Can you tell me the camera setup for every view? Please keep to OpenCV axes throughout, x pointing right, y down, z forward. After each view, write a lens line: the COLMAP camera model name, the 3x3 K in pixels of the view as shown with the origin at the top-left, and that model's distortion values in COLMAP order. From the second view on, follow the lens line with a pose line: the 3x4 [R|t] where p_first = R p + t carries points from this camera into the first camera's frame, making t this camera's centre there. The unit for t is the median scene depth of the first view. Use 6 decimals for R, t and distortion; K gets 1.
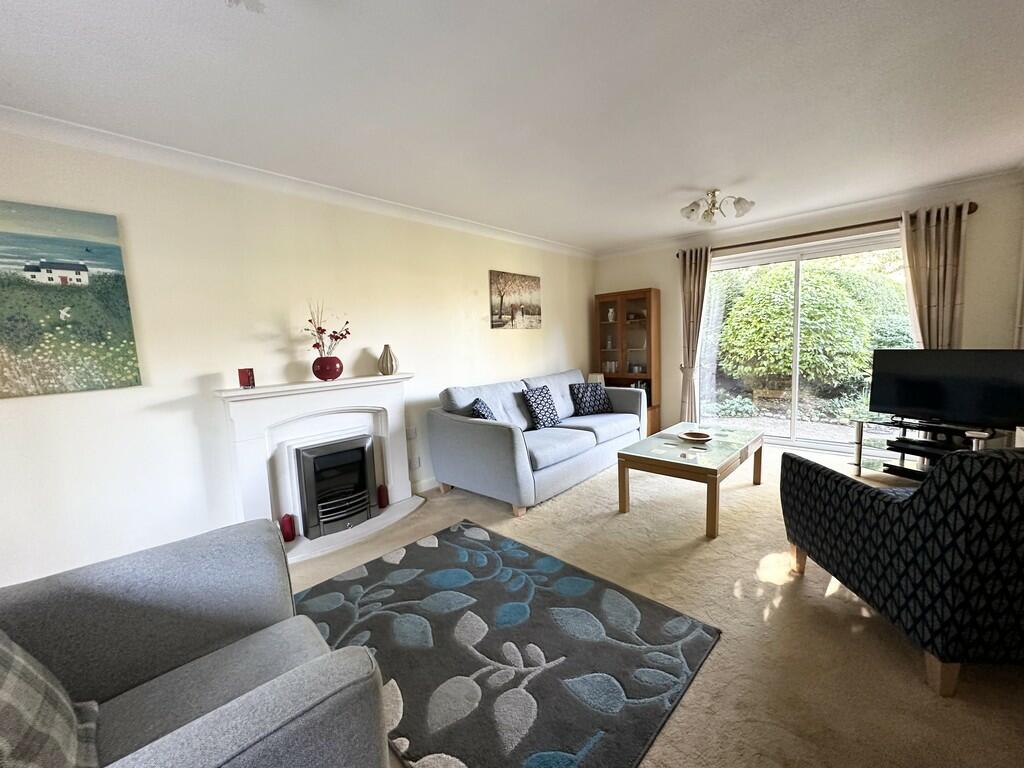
lens RADIAL K [[407.7, 0, 512.0], [0, 407.7, 383.5], [0, 0, 1]] dist [-0.001234, 0.000205]
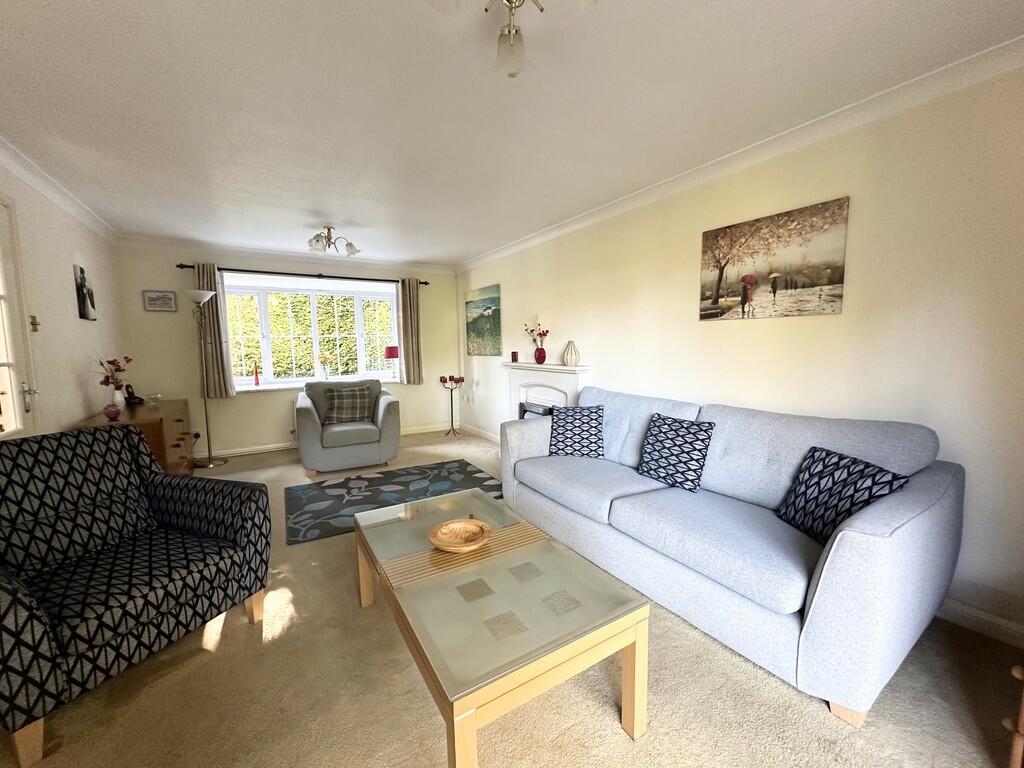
lens RADIAL K [[407.7, 0, 512.1], [0, 407.7, 380.3], [0, 0, 1]] dist [-0.001234, 0.000205]
pose [[-0.272623, 0.134337, -0.952696, 0.988561], [-0.074166, 0.984324, 0.160020, -0.176144], [0.959258, 0.114283, -0.258386, 1.275763]]
